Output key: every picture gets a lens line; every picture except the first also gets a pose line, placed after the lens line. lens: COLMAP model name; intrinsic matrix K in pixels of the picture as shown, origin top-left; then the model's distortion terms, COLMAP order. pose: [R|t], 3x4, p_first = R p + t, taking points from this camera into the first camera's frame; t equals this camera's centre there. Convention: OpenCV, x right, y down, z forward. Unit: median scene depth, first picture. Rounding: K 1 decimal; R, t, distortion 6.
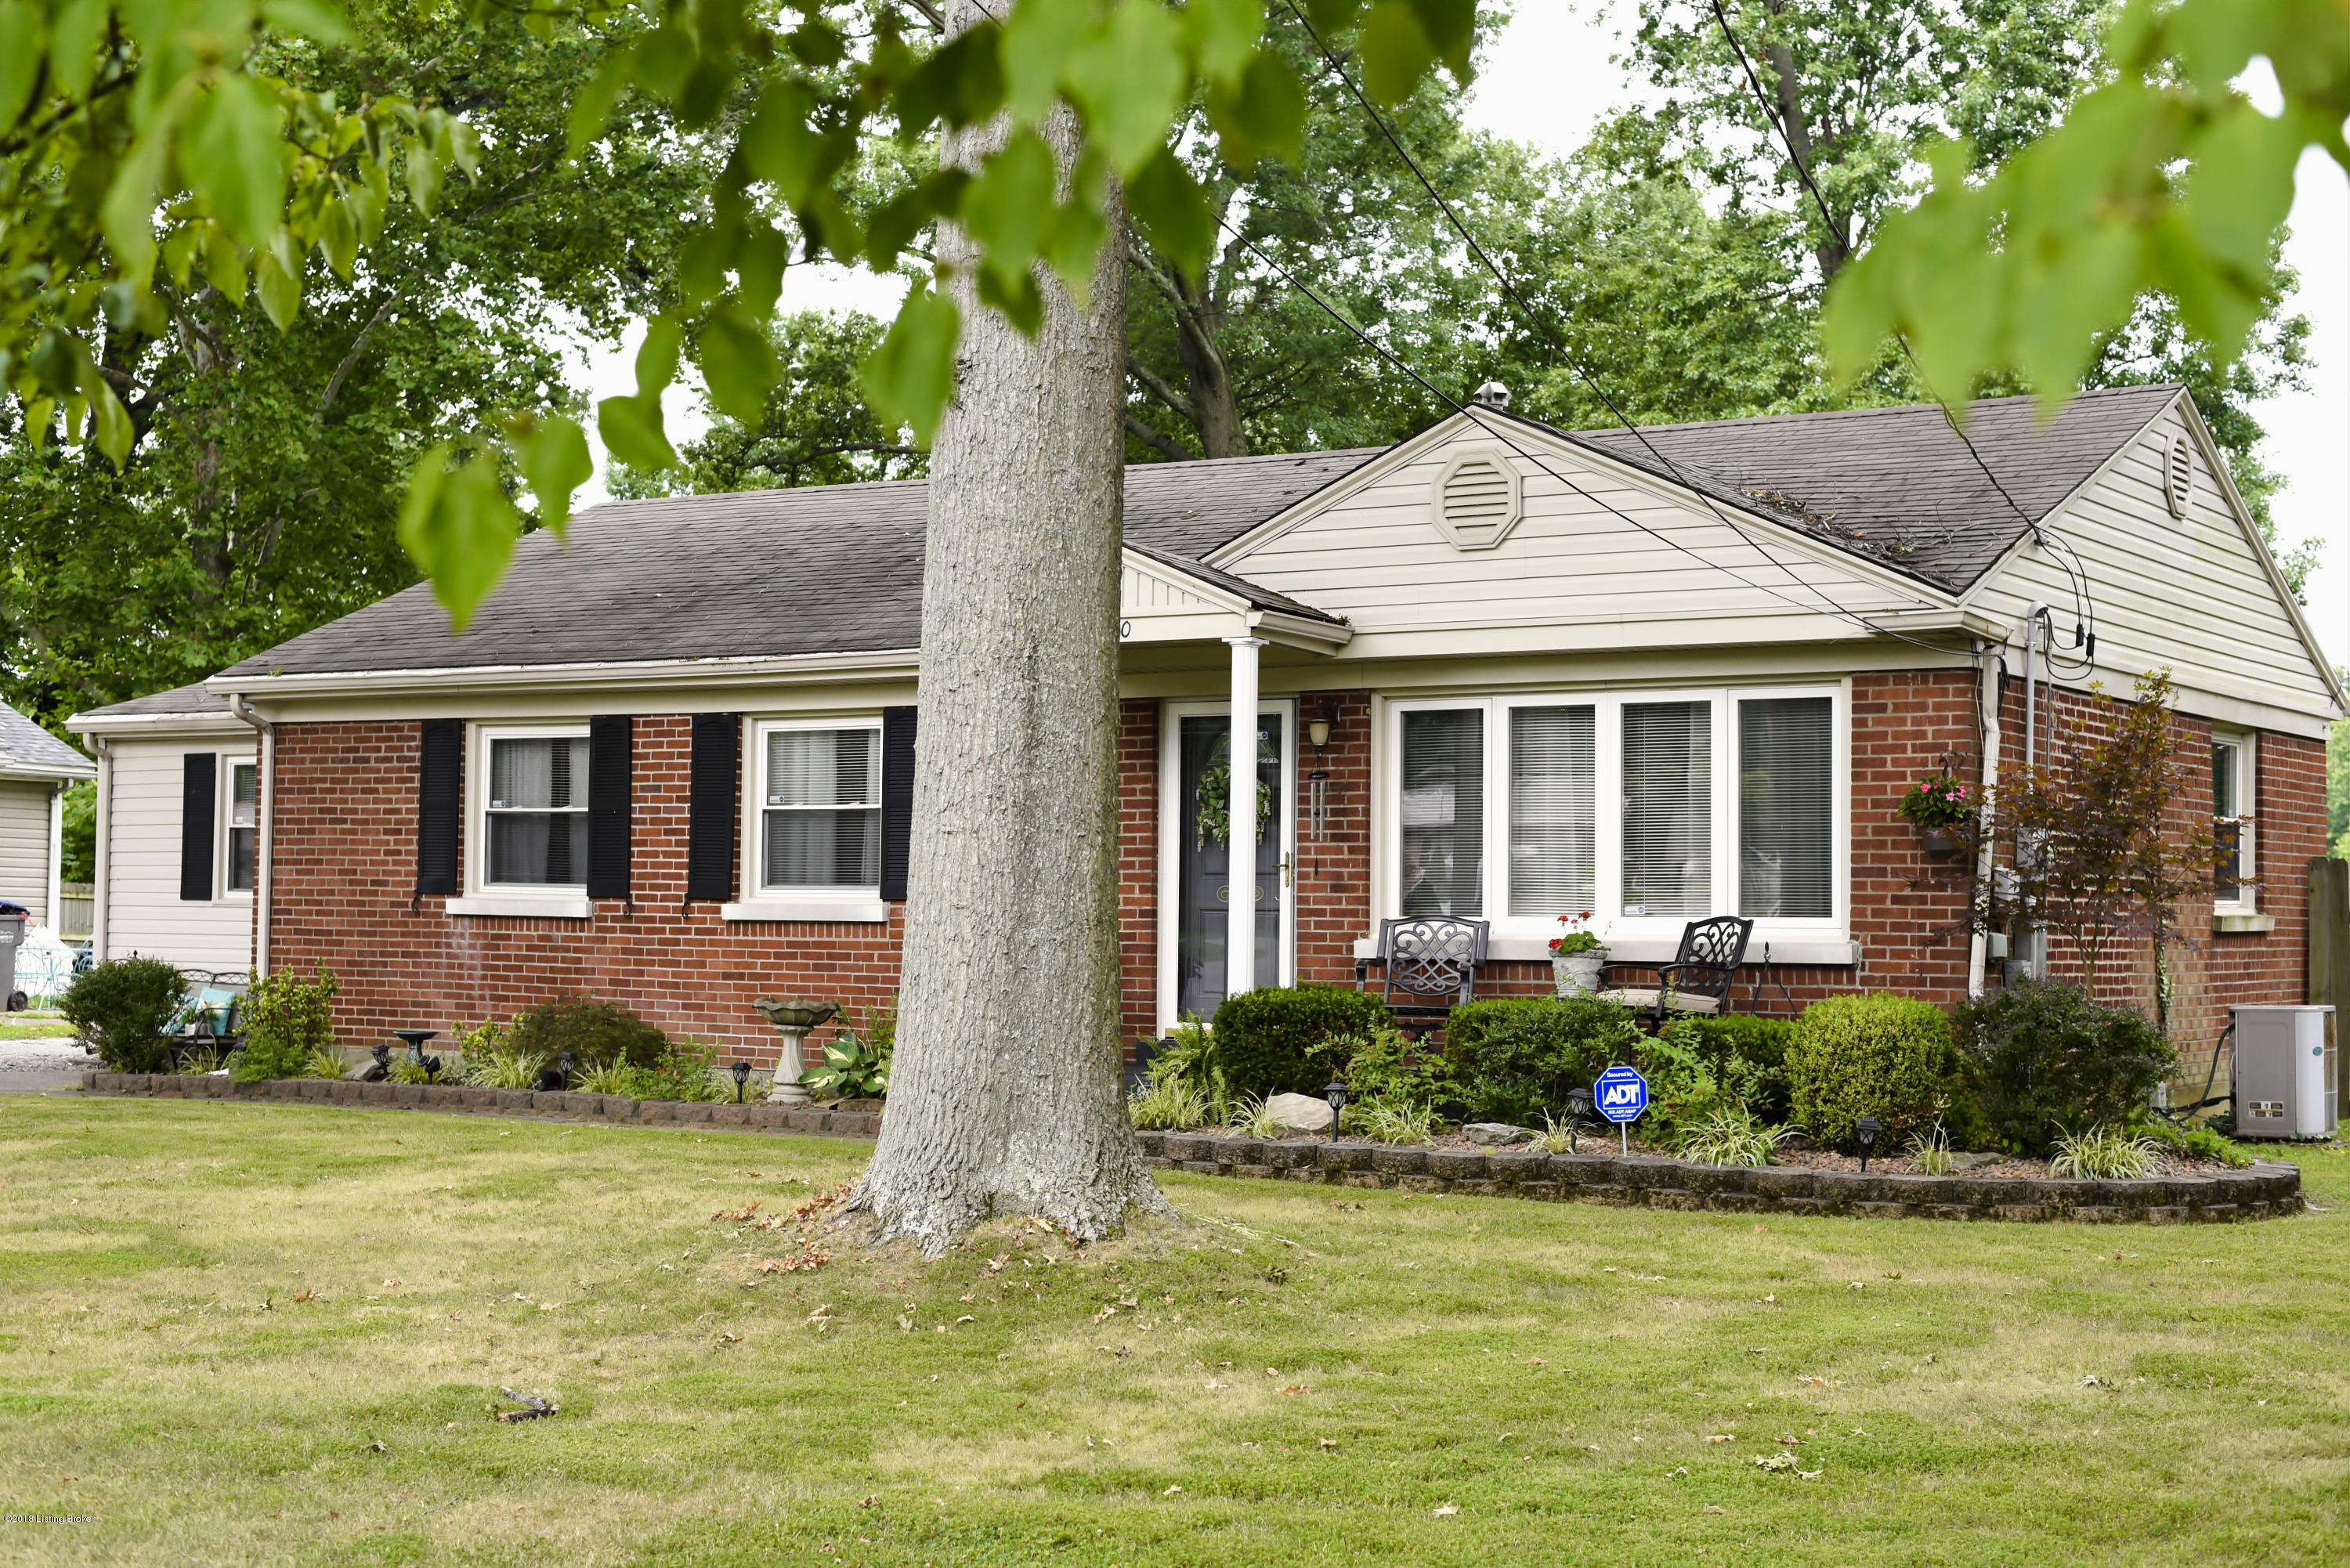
lens RADIAL K [[3401.4, 0, 1175.0], [0, 3401.4, 784.0], [0, 0, 1]] dist [-0.115977, 0.018896]
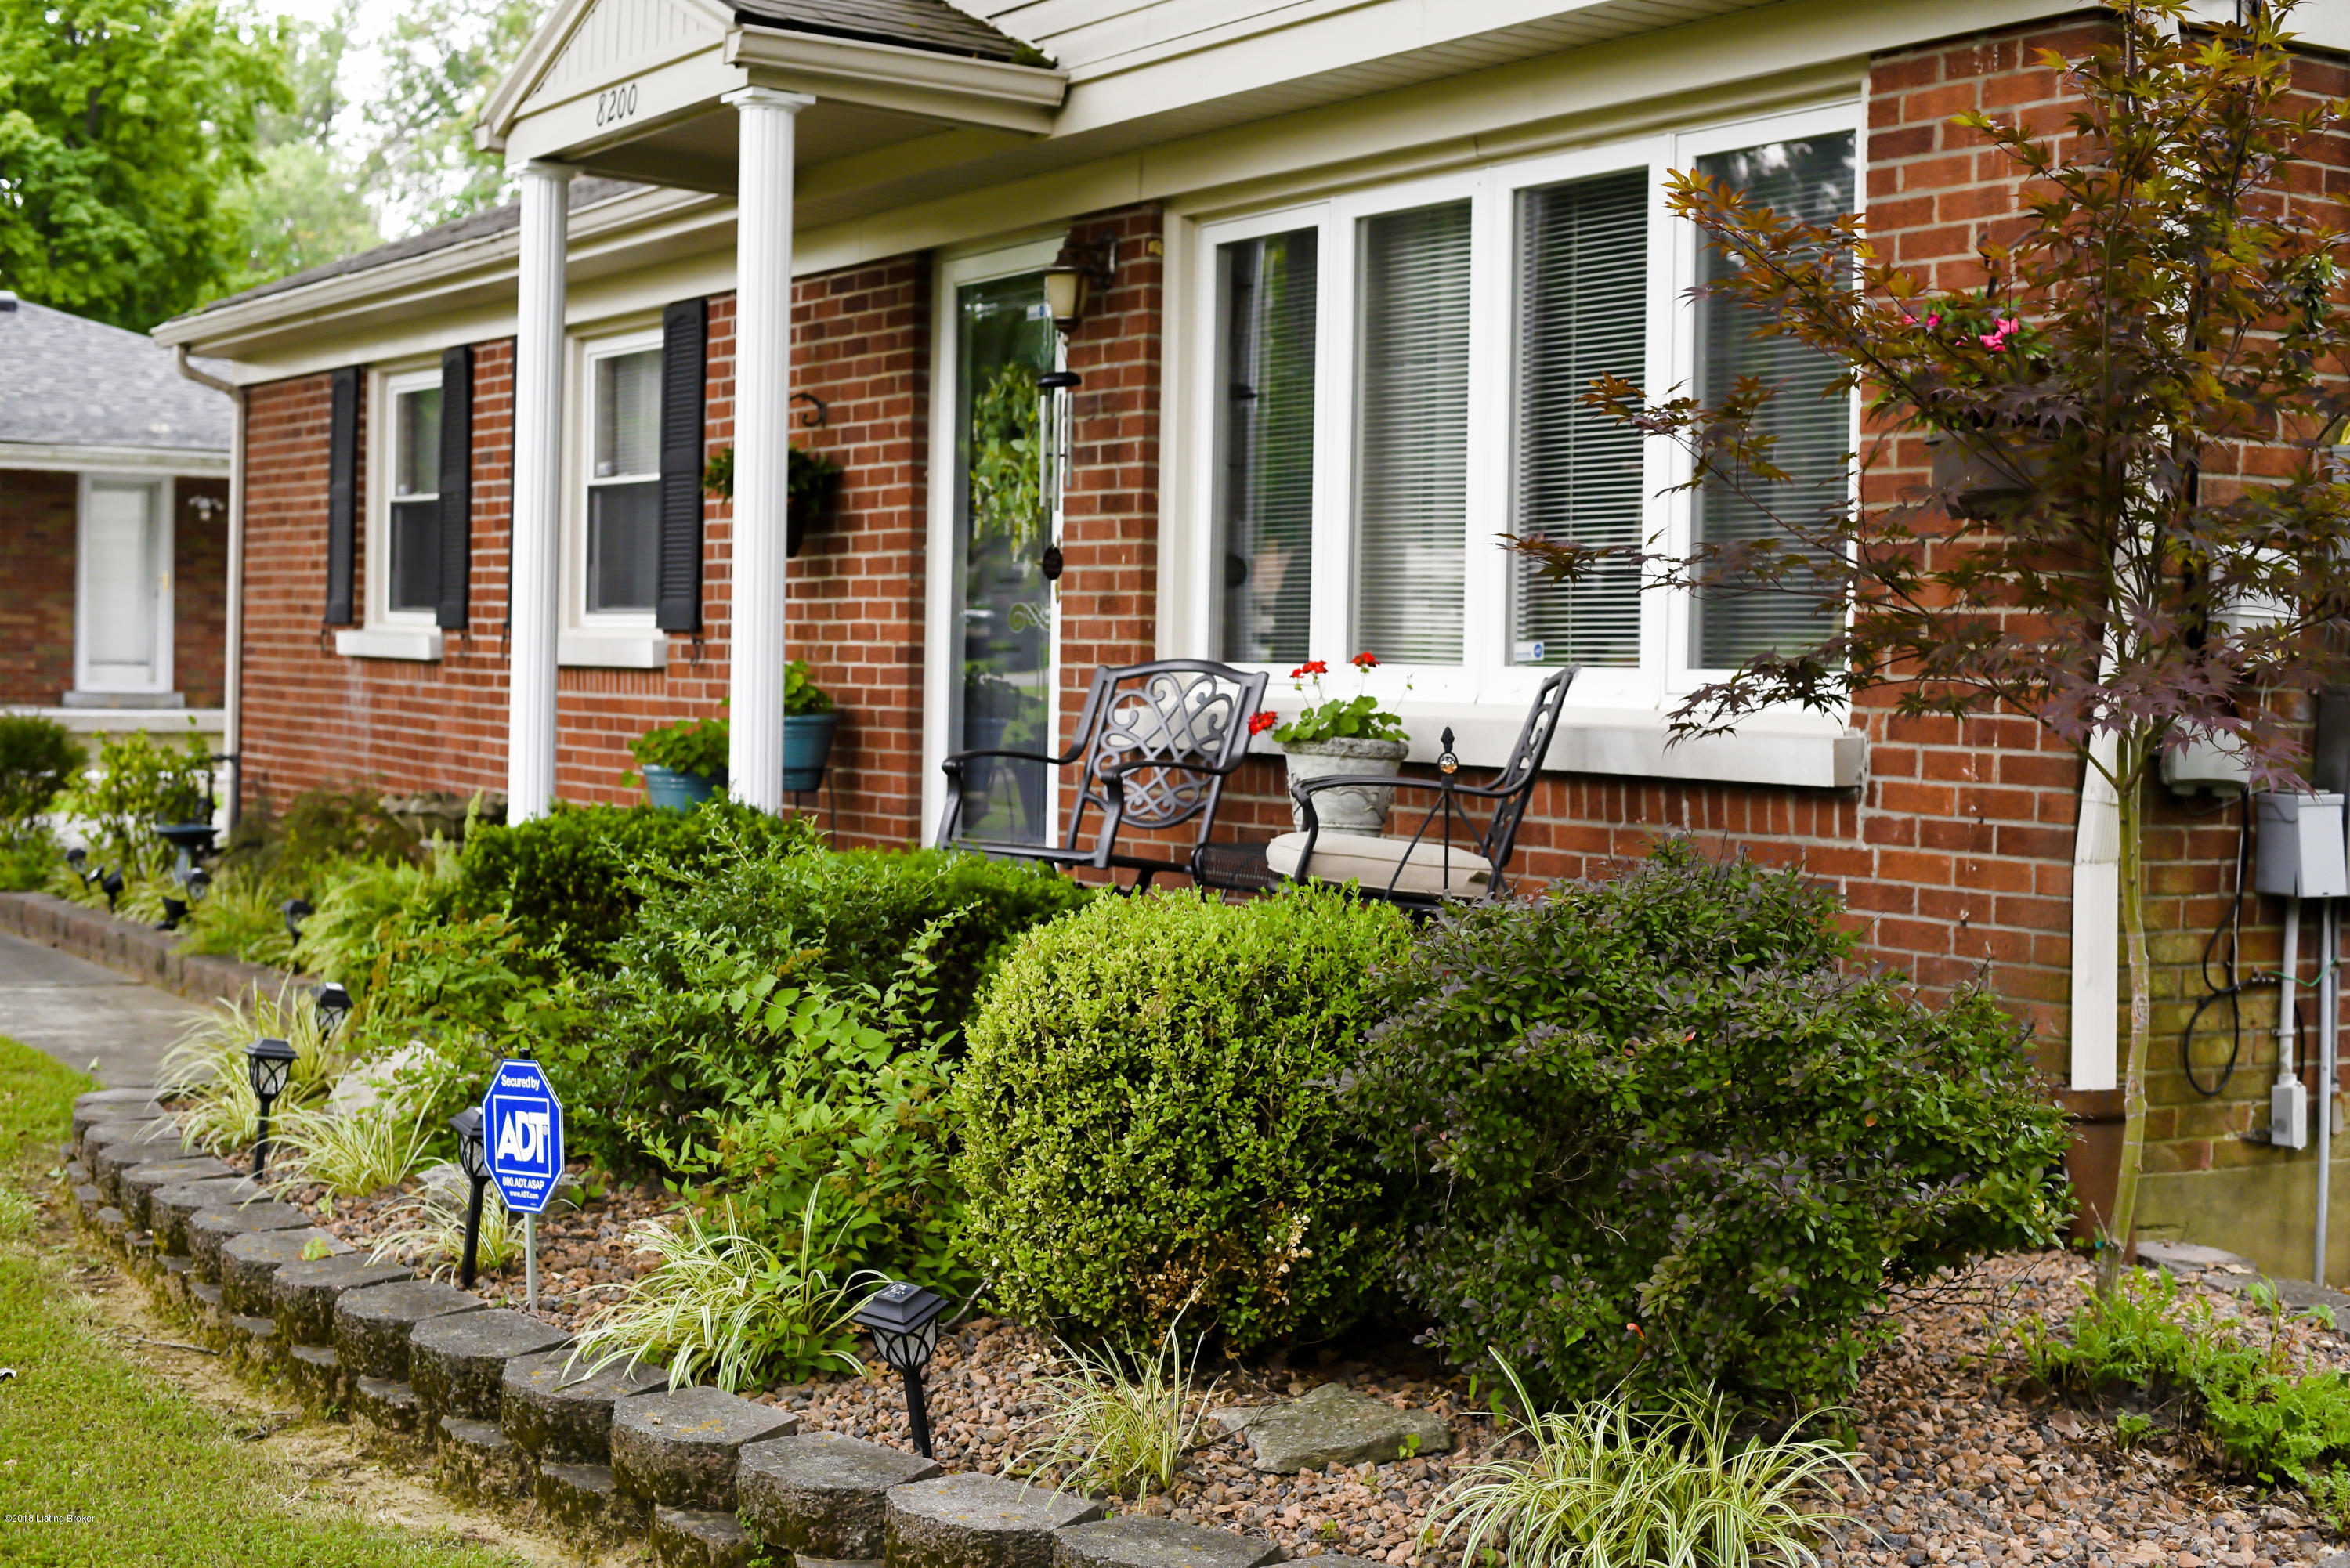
lens RADIAL K [[3401.4, 0, 1175.0], [0, 3401.4, 784.0], [0, 0, 1]] dist [-0.115977, 0.018896]
pose [[0.893966, 0.023835, -0.447501, 0.289401], [0.008071, 0.997566, 0.069256, 0.022918], [0.448063, -0.065524, 0.891598, 0.569747]]
